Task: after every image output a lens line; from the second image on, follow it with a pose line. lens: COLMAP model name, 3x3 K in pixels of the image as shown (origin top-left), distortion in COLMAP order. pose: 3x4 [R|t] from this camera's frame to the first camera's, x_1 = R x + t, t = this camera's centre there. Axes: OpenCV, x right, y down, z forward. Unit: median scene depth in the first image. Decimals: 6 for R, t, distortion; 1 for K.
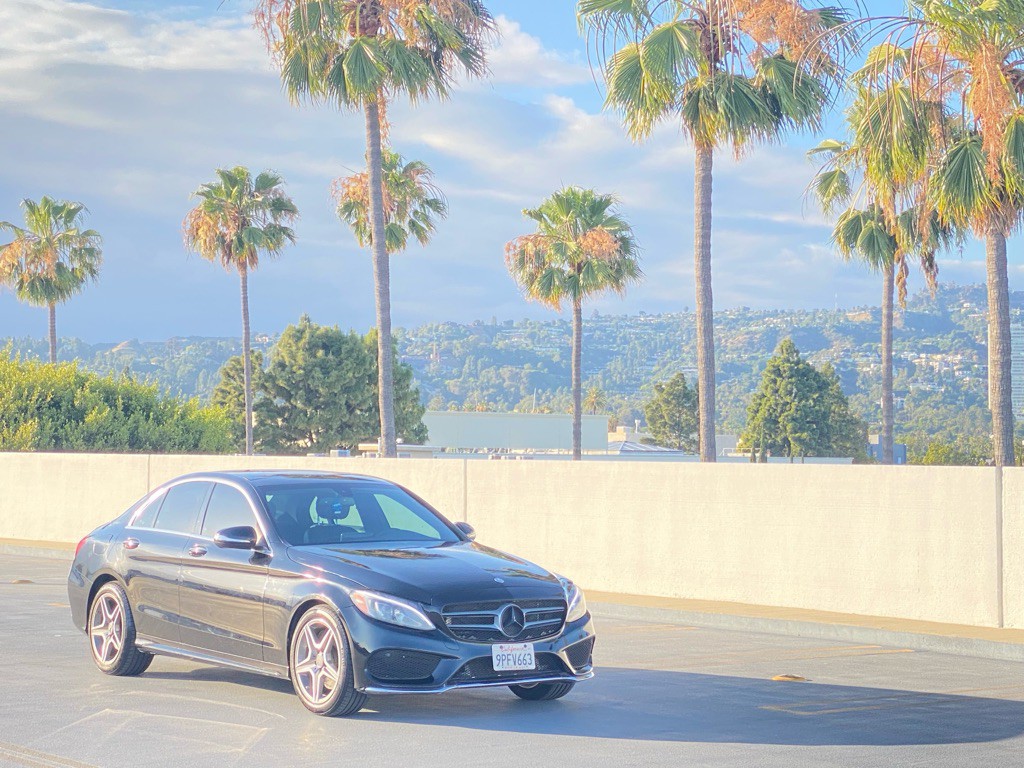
lens RADIAL K [[1132.9, 0, 494.5], [0, 1132.9, 407.1], [0, 0, 1]] dist [0.134539, -0.282714]
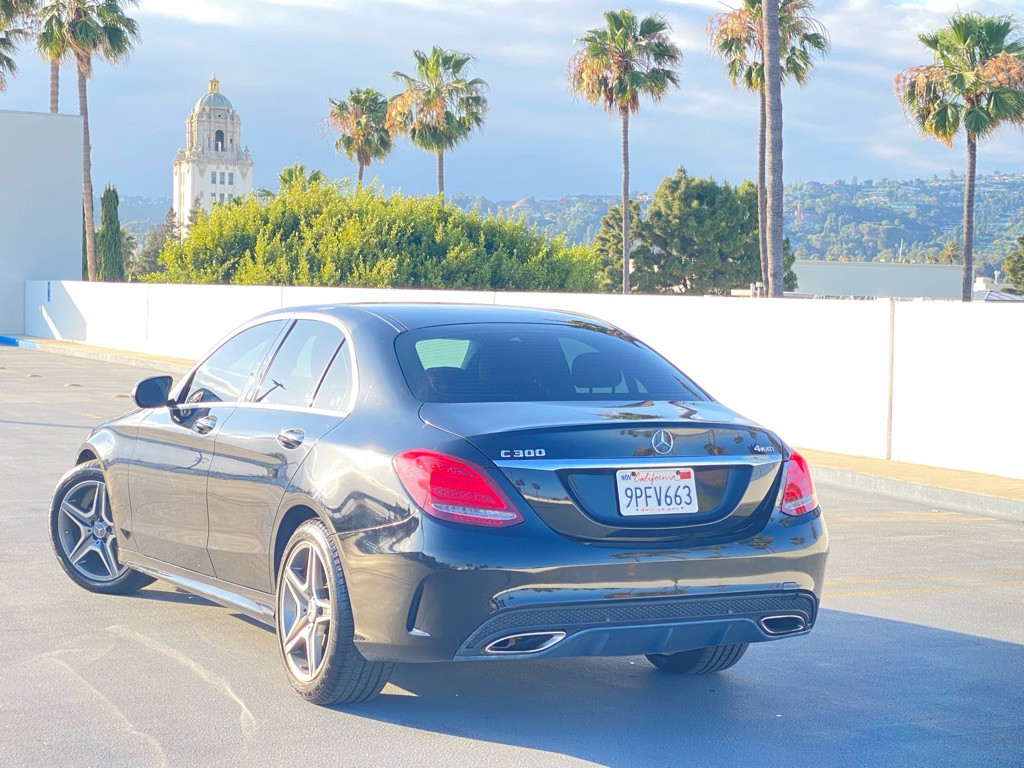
lens RADIAL K [[1689.9, 0, 510.3], [0, 1689.9, 356.2], [0, 0, 1]] dist [0.249054, -0.003411]
pose [[0.966032, 0.018161, -0.257783, 0.085898], [0.003044, 0.996659, 0.081623, -0.034797], [0.258404, -0.079636, 0.962749, -0.545759]]
